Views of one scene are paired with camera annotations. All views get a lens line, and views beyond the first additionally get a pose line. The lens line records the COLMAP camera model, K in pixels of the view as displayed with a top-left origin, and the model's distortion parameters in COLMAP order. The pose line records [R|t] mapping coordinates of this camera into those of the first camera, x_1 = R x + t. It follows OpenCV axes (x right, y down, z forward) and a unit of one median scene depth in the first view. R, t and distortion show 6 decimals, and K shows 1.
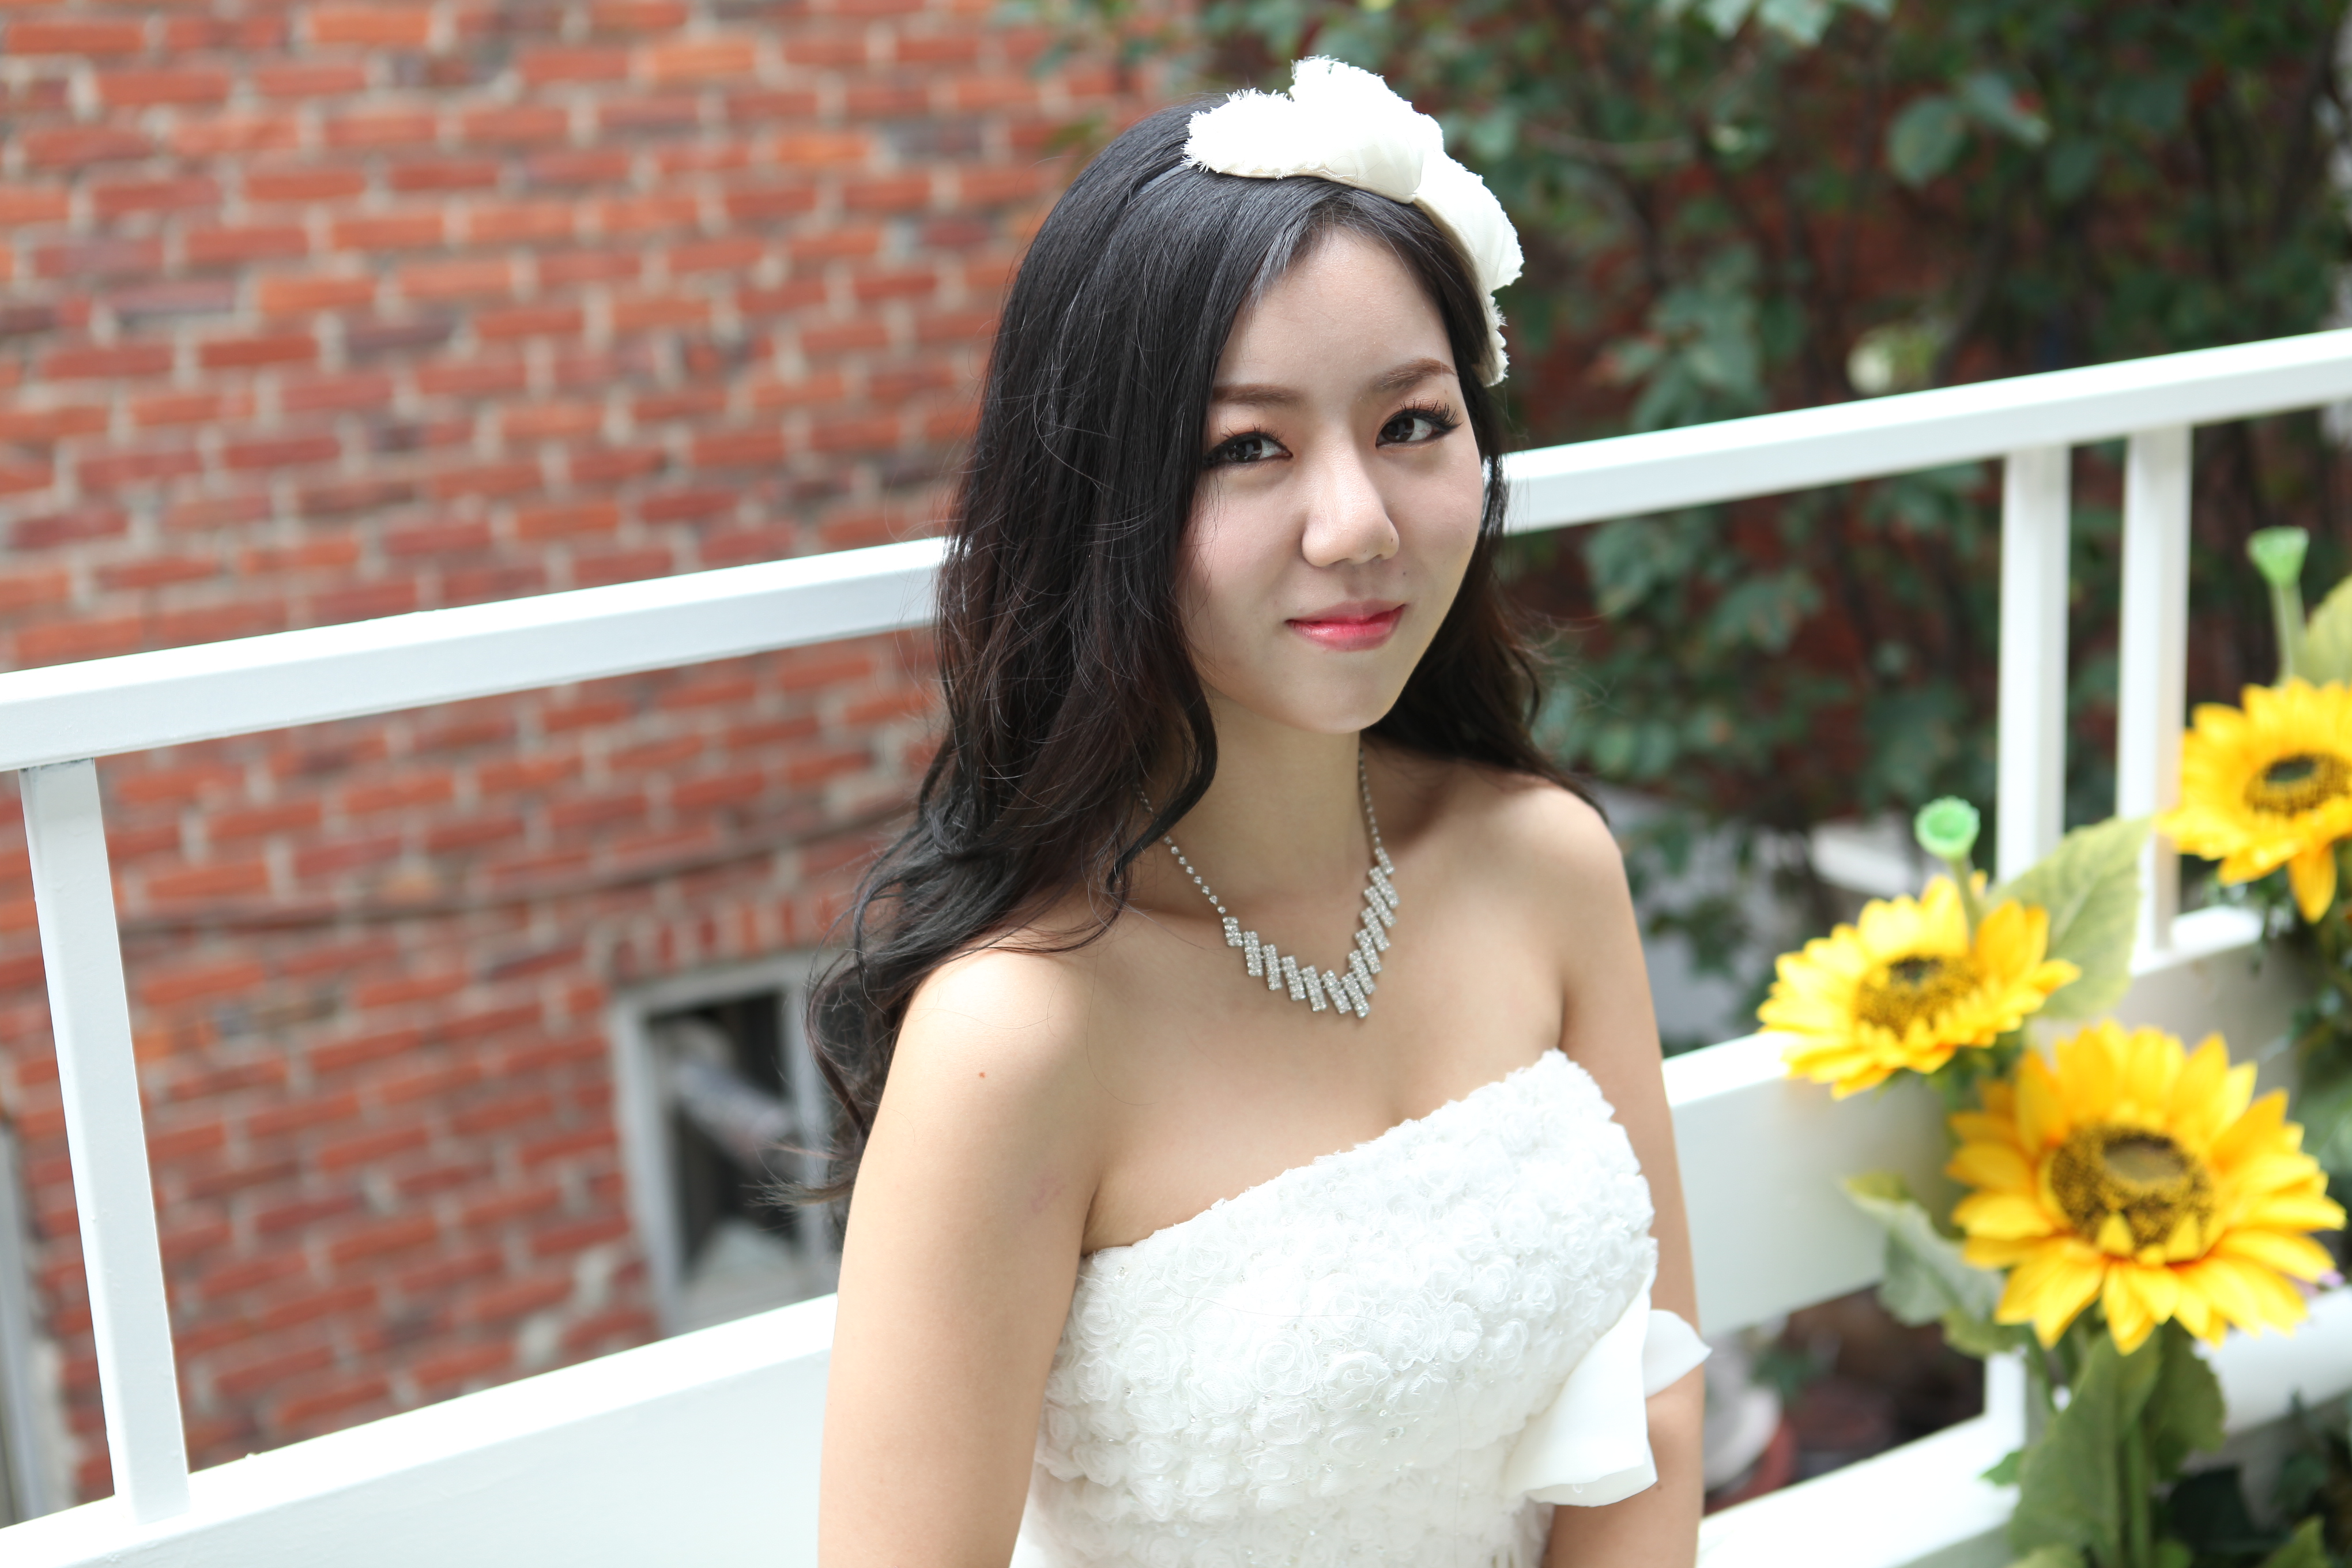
lens RADIAL K [[3017.2, 0, 1145.0], [0, 3017.2, 757.6], [0, 0, 1]] dist [0.026678, 0.000000]
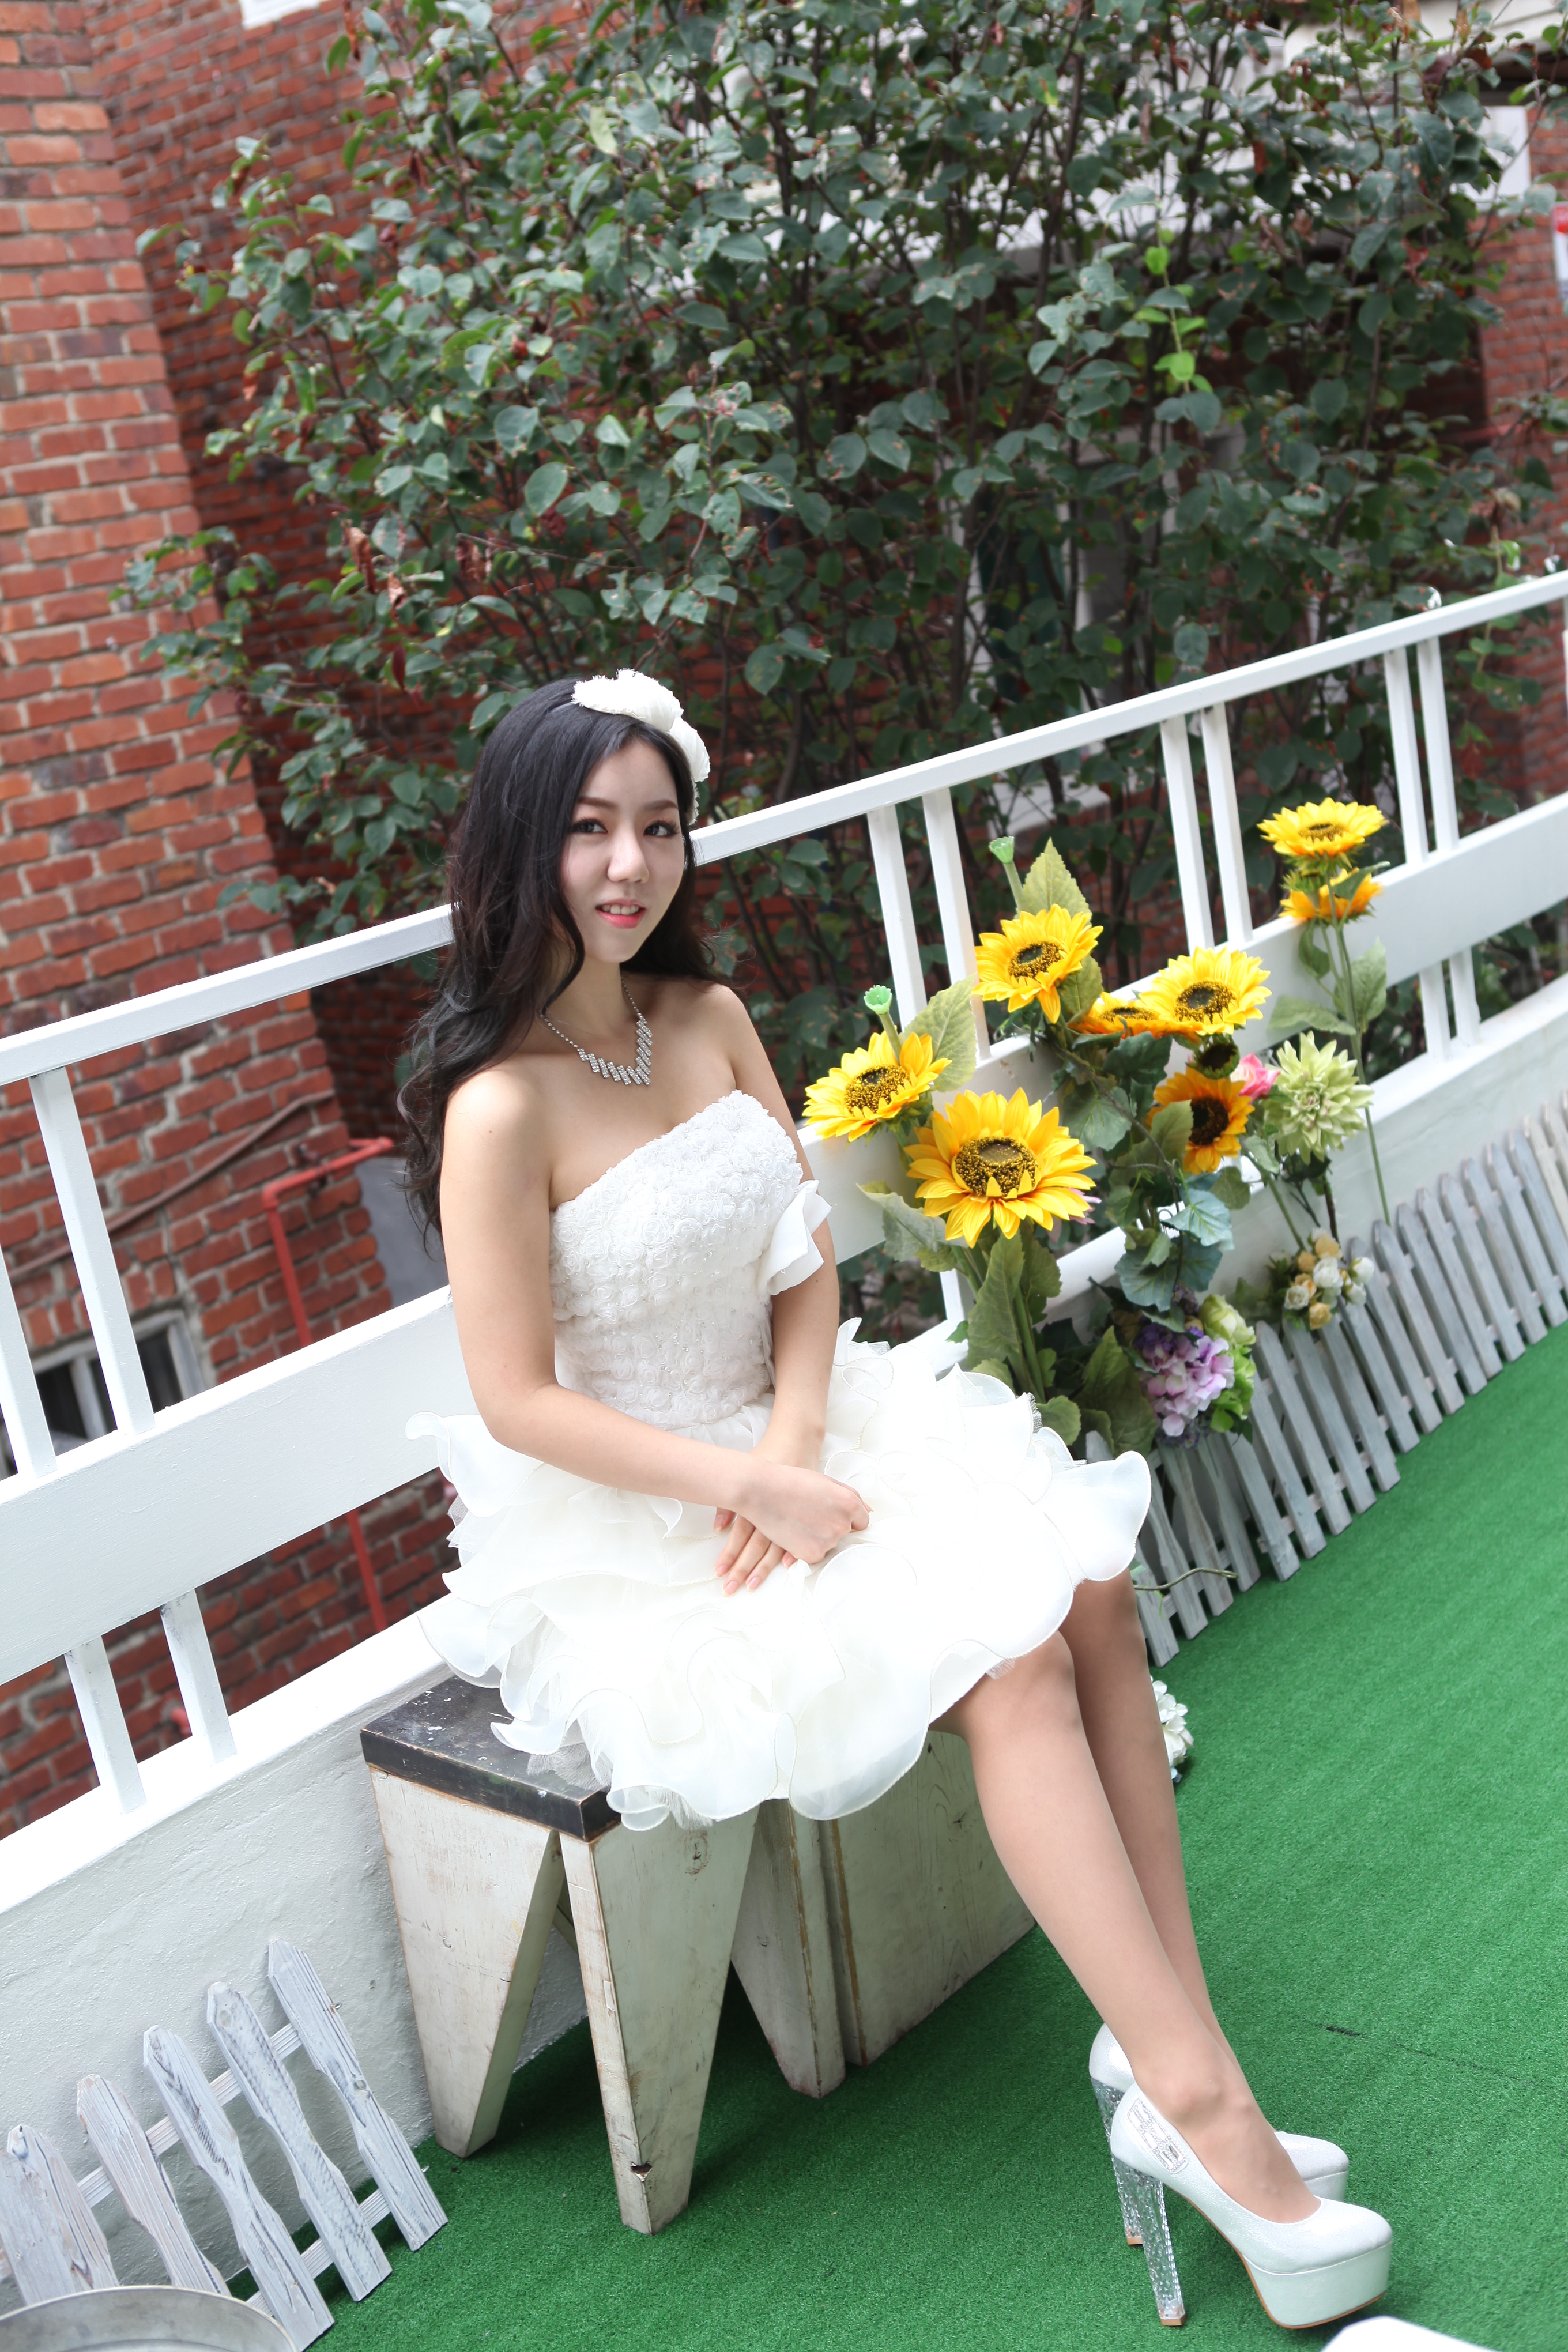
lens RADIAL K [[2567.2, 0, 783.1], [0, 2567.2, 1168.2], [0, 0, 1]] dist [-0.023225, 0.000000]
pose [[0.950655, -0.181967, 0.251283, -0.232870], [0.189461, 0.981871, -0.005749, 0.127040], [-0.245681, 0.053073, 0.967897, -0.602754]]
